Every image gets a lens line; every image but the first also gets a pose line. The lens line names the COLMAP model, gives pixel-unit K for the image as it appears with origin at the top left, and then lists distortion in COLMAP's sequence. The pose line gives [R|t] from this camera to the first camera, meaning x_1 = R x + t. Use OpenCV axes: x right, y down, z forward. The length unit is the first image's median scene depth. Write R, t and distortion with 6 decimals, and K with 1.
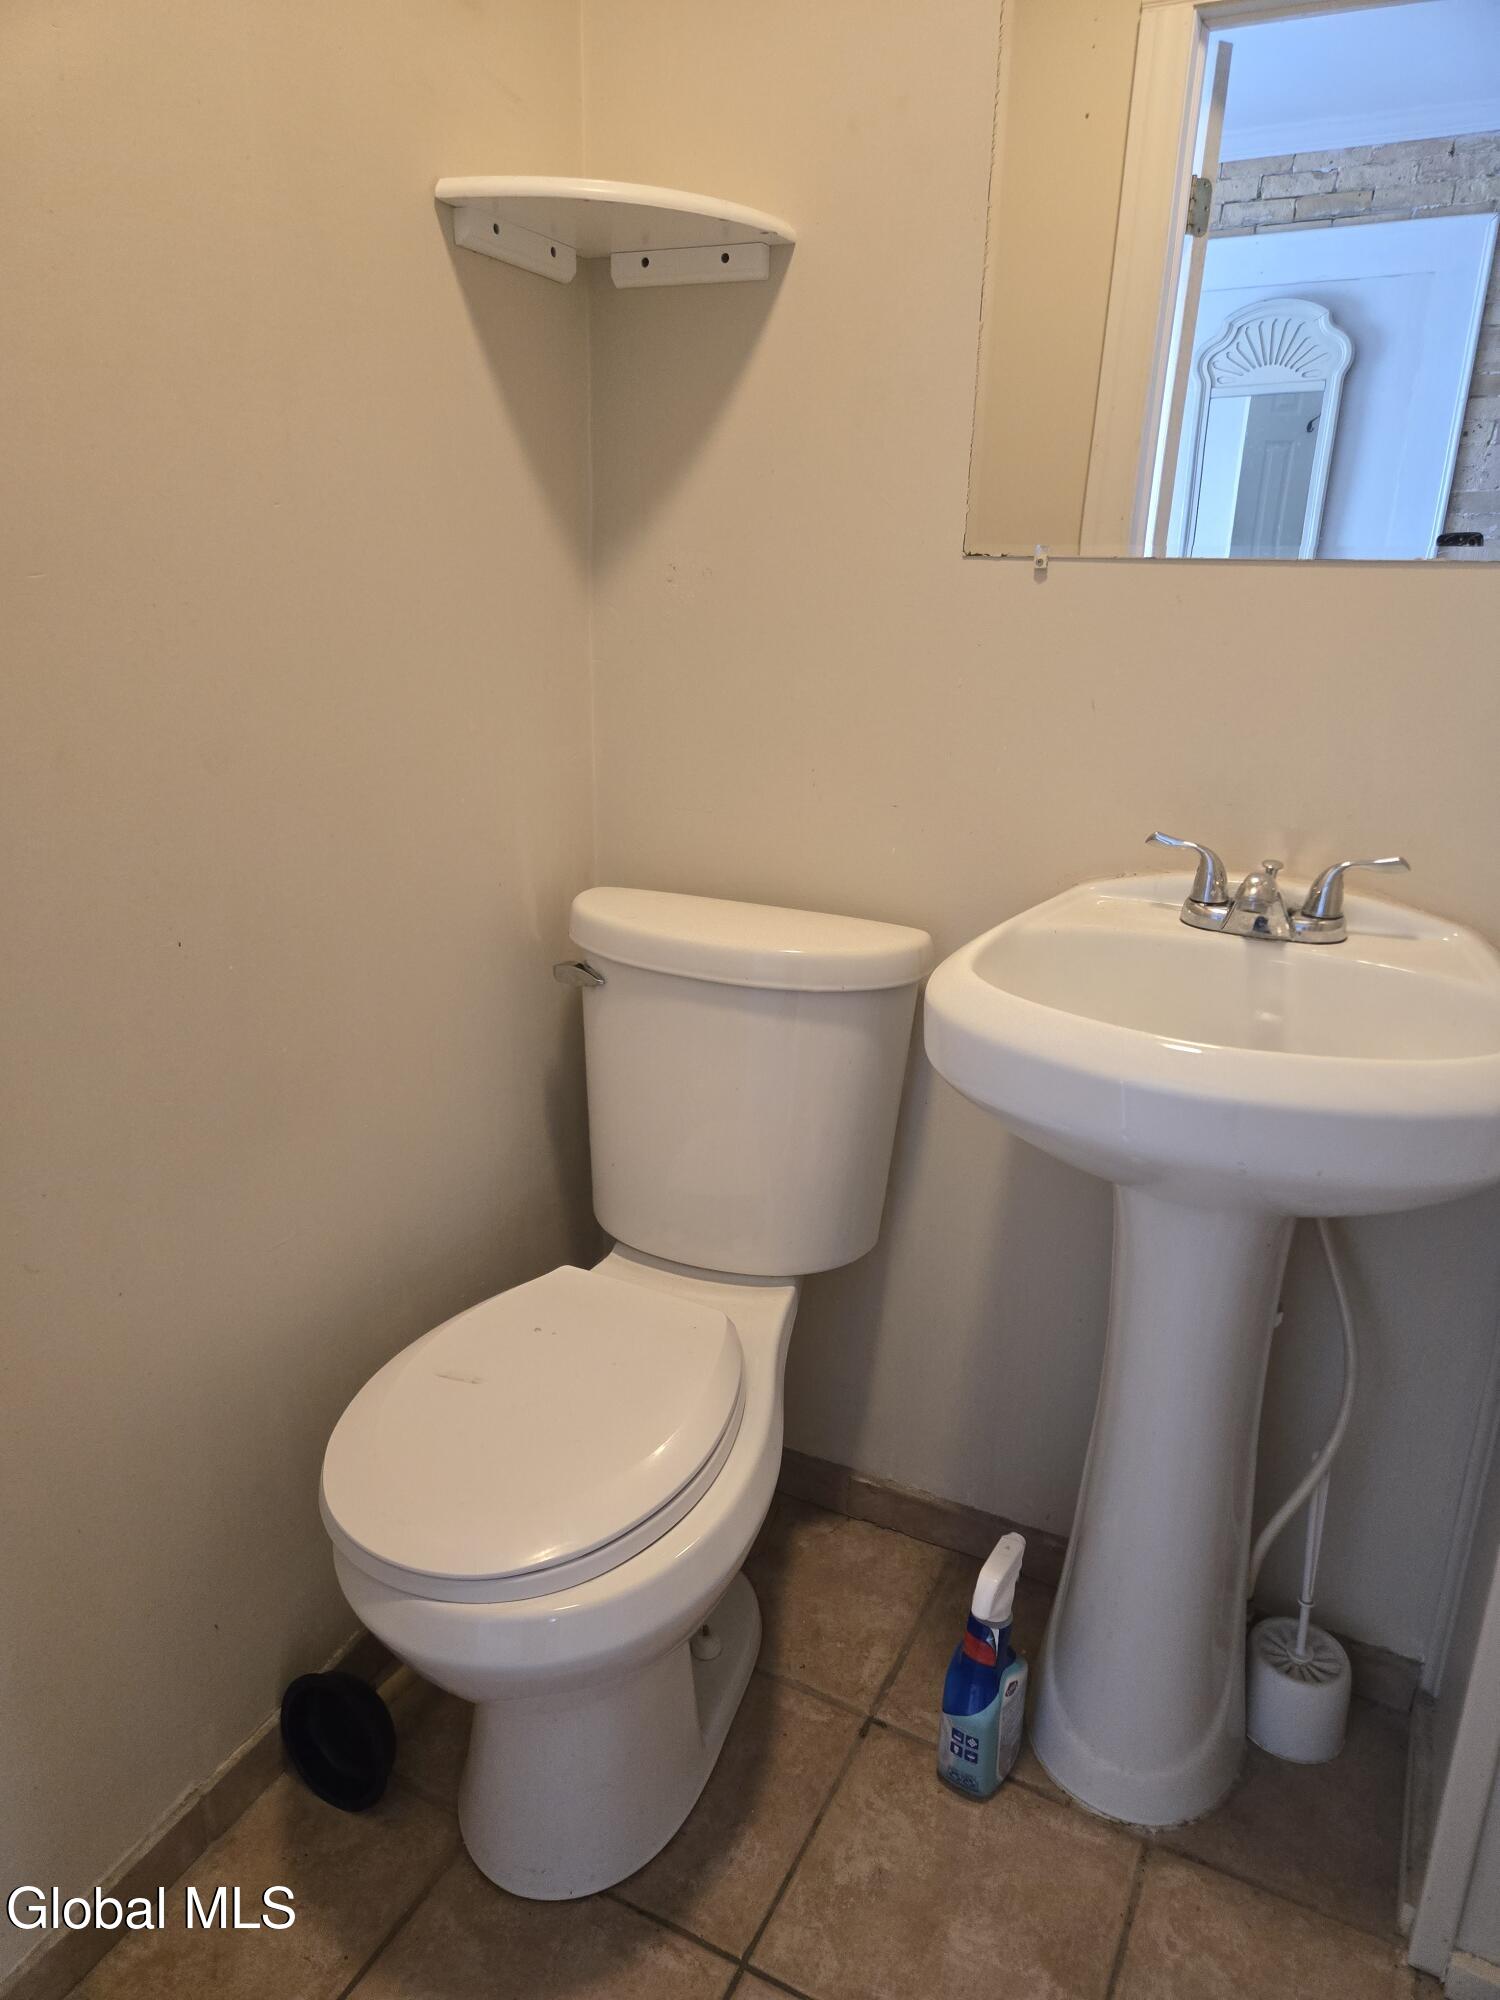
lens RADIAL K [[1349.8, 0, 750.0], [0, 1349.8, 1000.0], [0, 0, 1]] dist [0.087745, -0.069129]
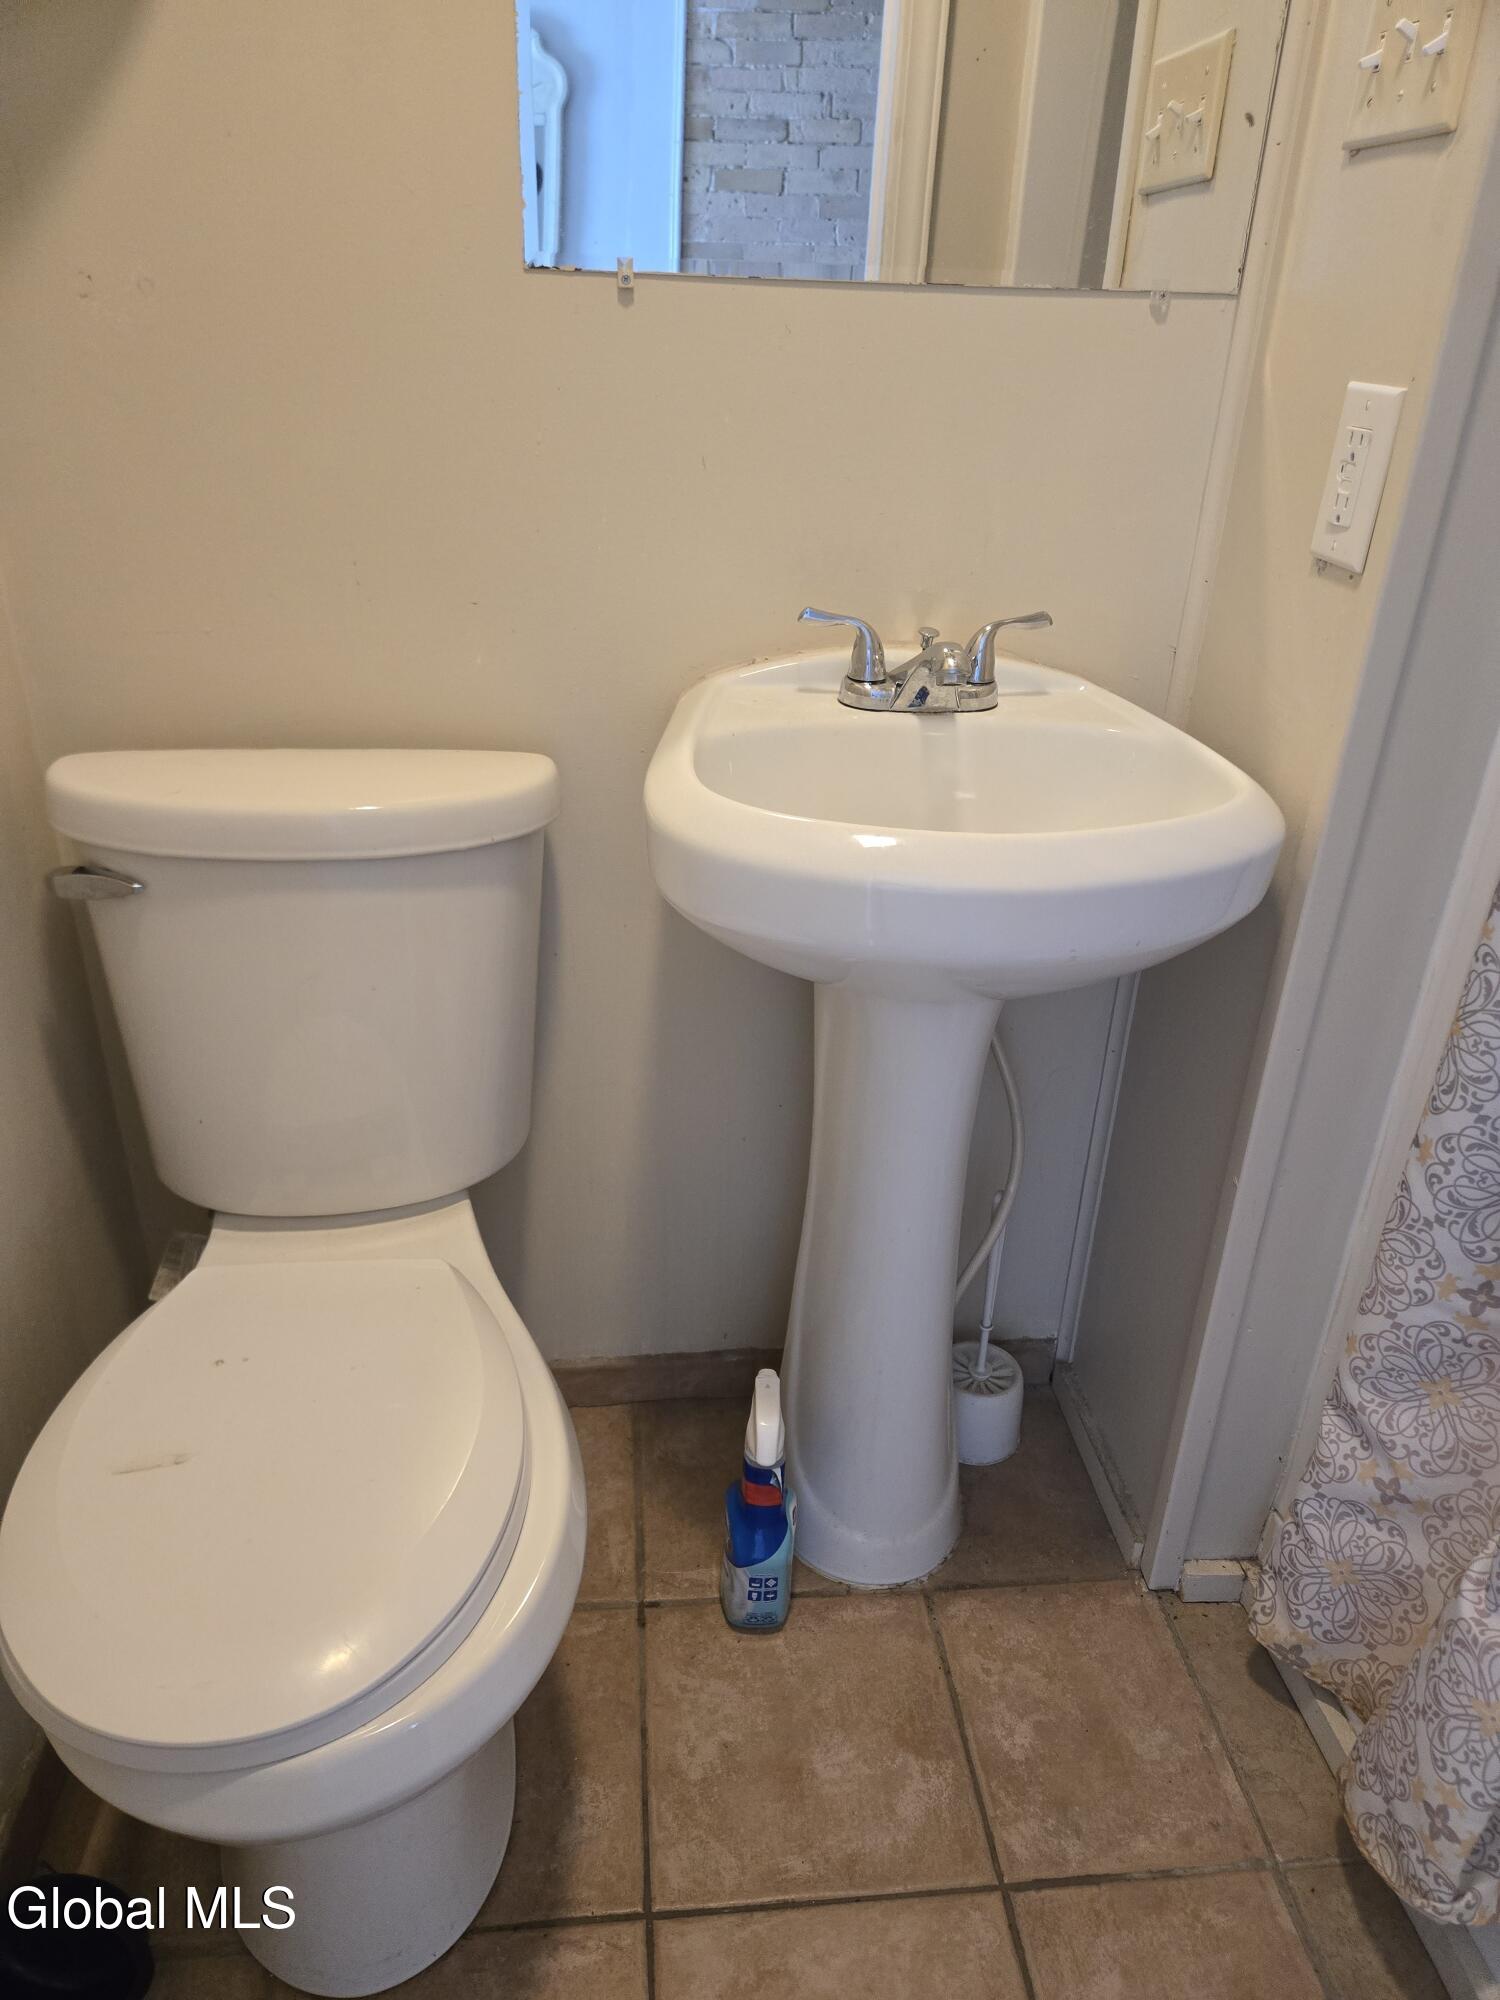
lens RADIAL K [[1350.3, 0, 751.0], [0, 1350.3, 1008.1], [0, 0, 1]] dist [0.072467, -0.065884]
pose [[0.839617, -0.234195, 0.490097, -0.230625], [0.154604, 0.967994, 0.197698, -0.048911], [-0.520711, -0.090220, 0.848952, 0.224280]]
